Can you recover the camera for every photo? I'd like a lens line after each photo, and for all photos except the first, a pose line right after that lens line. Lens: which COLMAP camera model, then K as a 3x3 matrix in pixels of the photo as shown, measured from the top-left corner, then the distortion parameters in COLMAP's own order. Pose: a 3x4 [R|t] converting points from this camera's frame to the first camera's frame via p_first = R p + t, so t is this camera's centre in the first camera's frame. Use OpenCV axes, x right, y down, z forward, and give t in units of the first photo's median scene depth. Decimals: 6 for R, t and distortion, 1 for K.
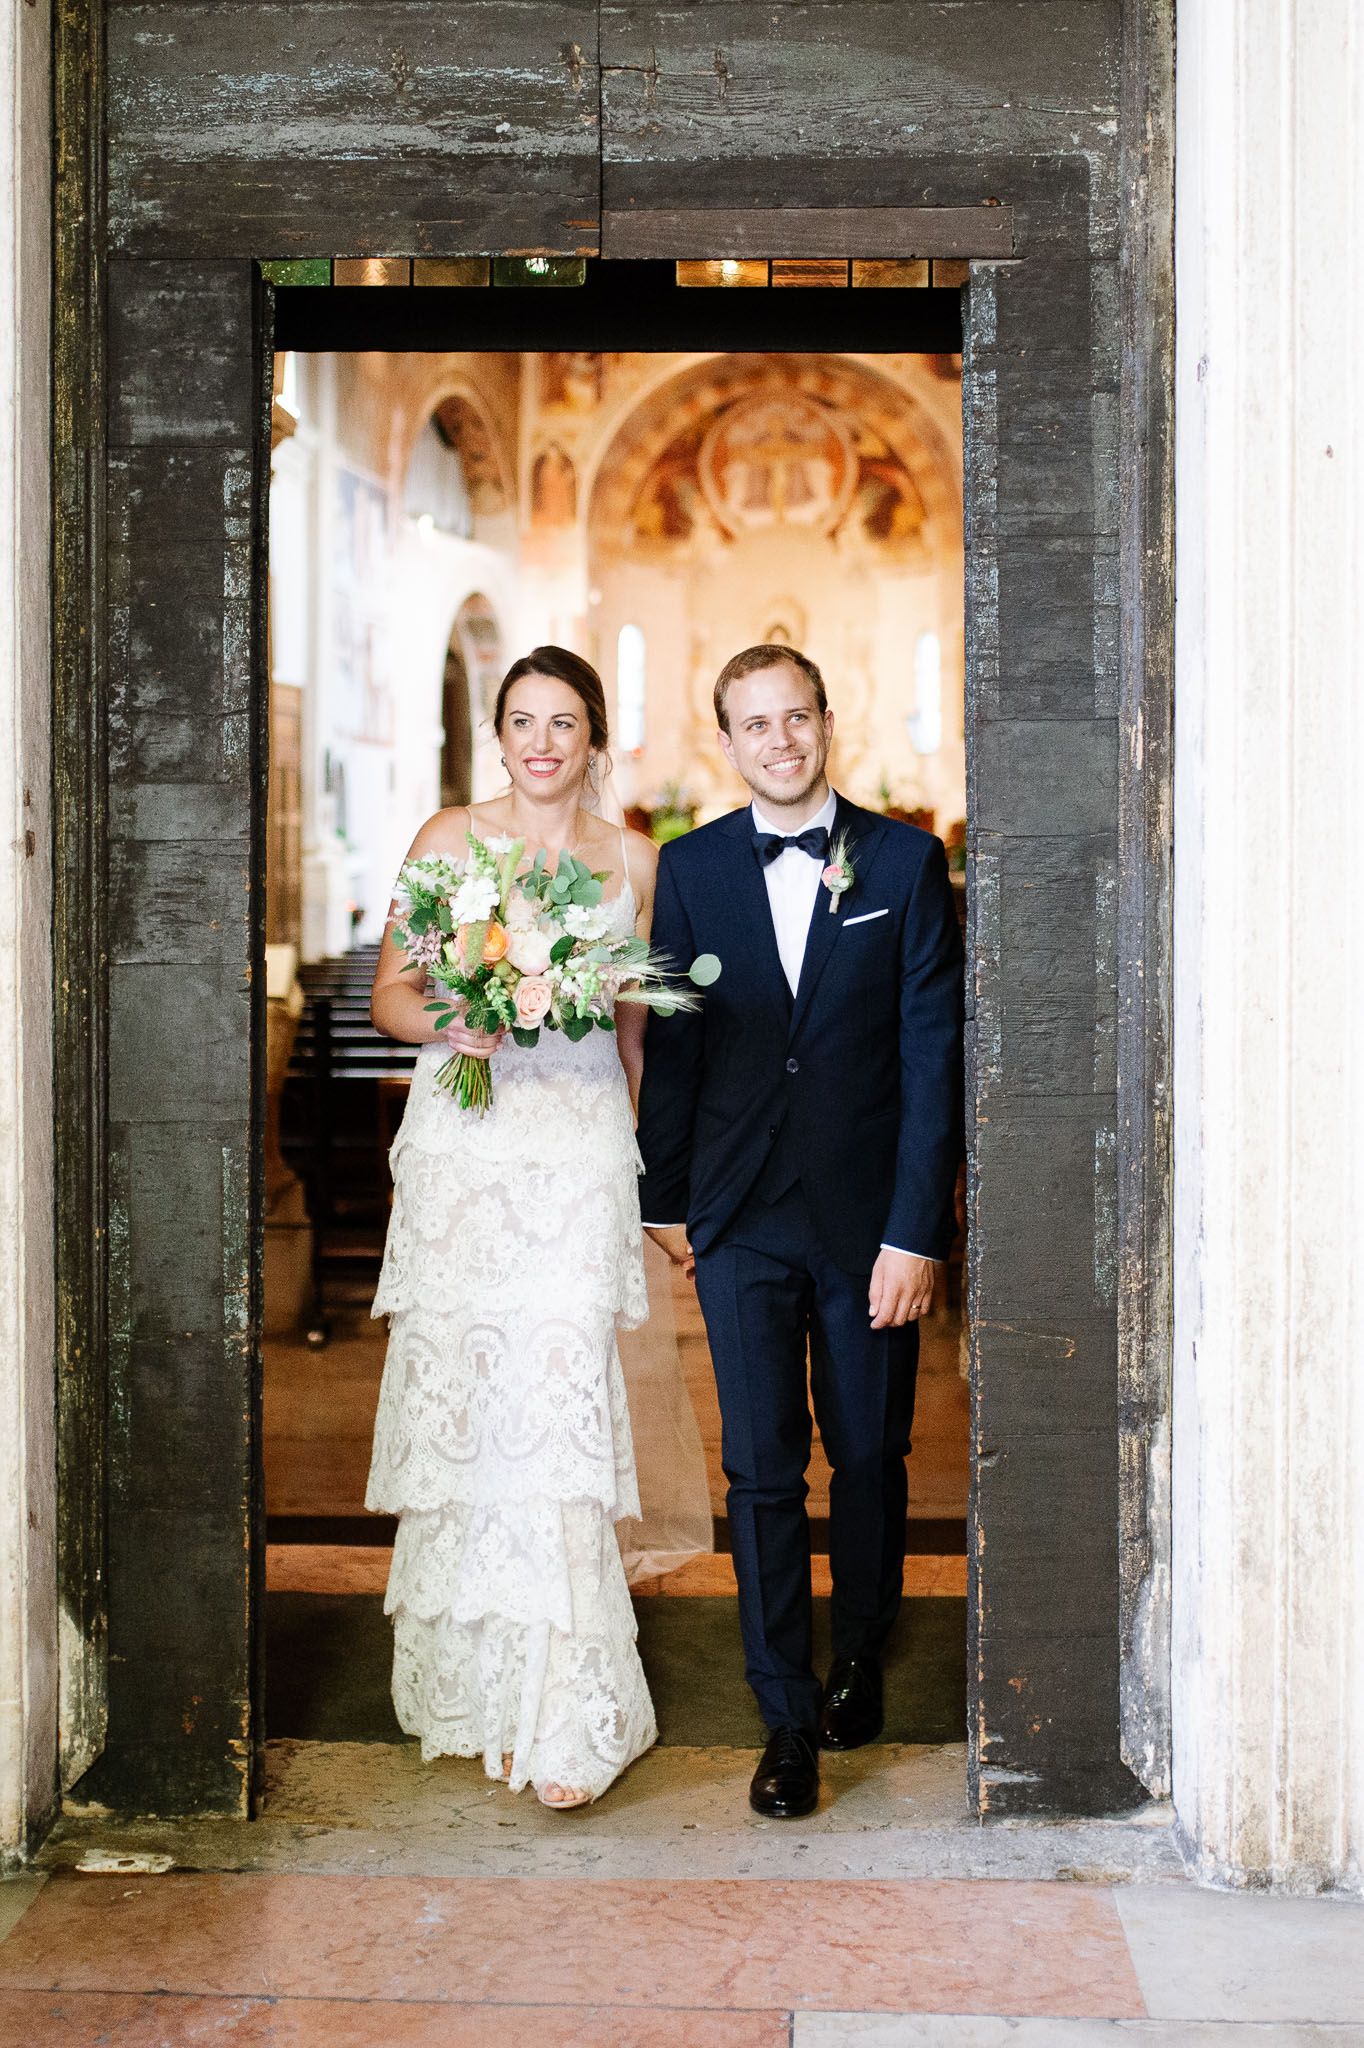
lens RADIAL K [[2056.7, 0, 680.5], [0, 2056.7, 1031.1], [0, 0, 1]] dist [-0.018114, 0.000000]
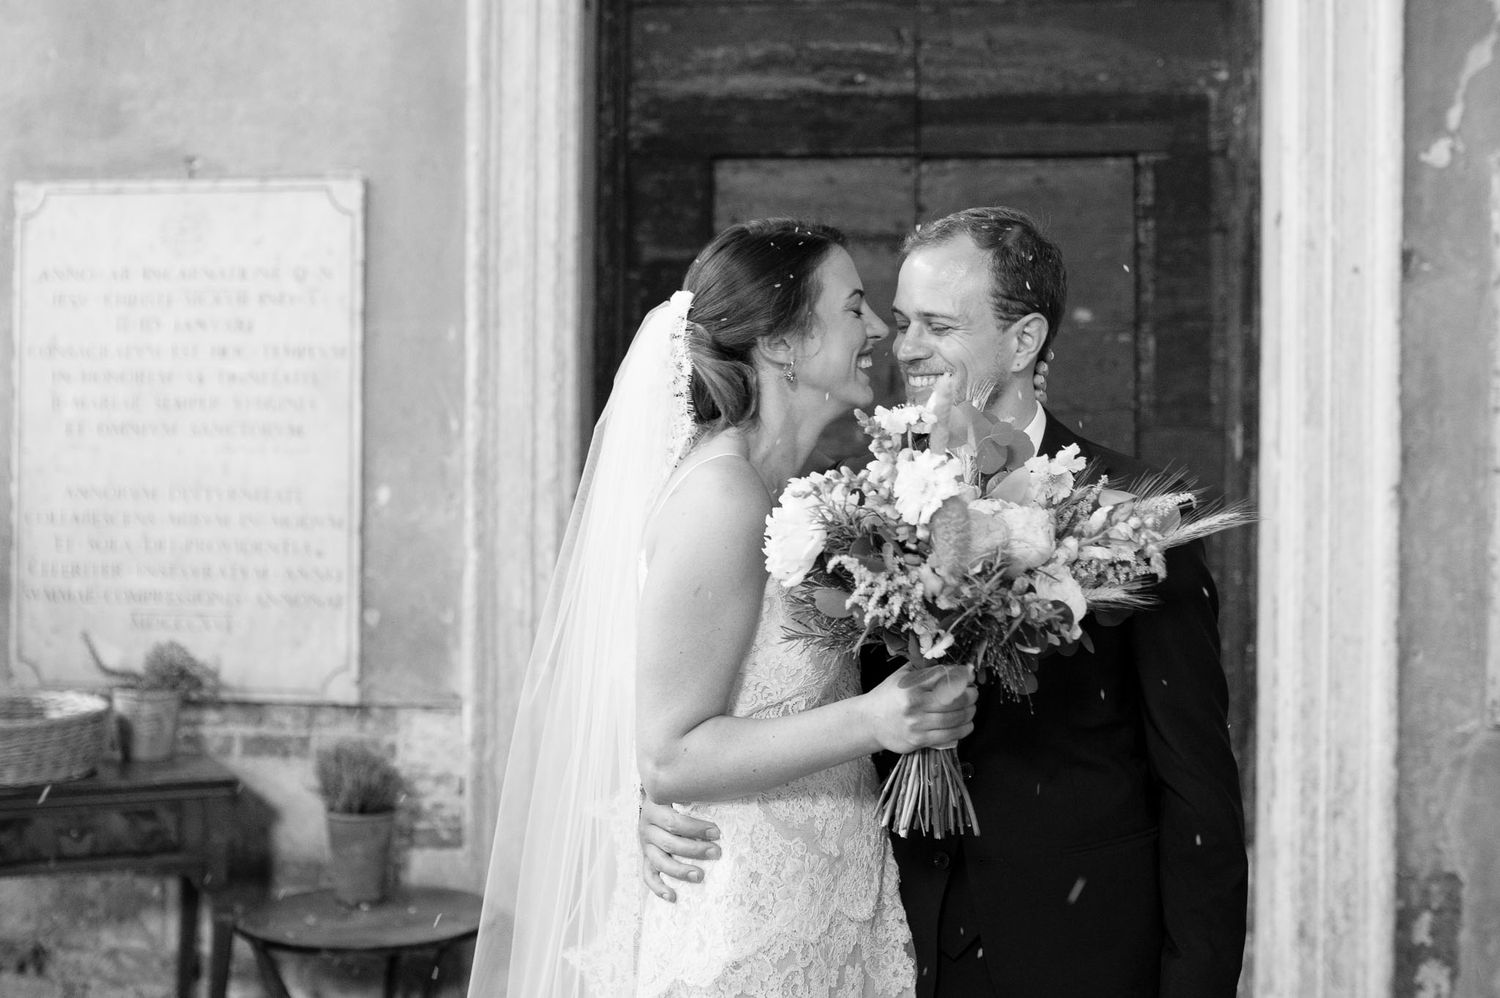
lens RADIAL K [[1506.4, 0, 752.9], [0, 1506.4, 493.0], [0, 0, 1]] dist [-0.018114, 0.000000]
pose [[0.996953, 0.009362, -0.077435, -0.075585], [-0.010781, 0.999781, -0.017930, -0.072288], [0.077250, 0.018710, 0.996836, -0.249589]]
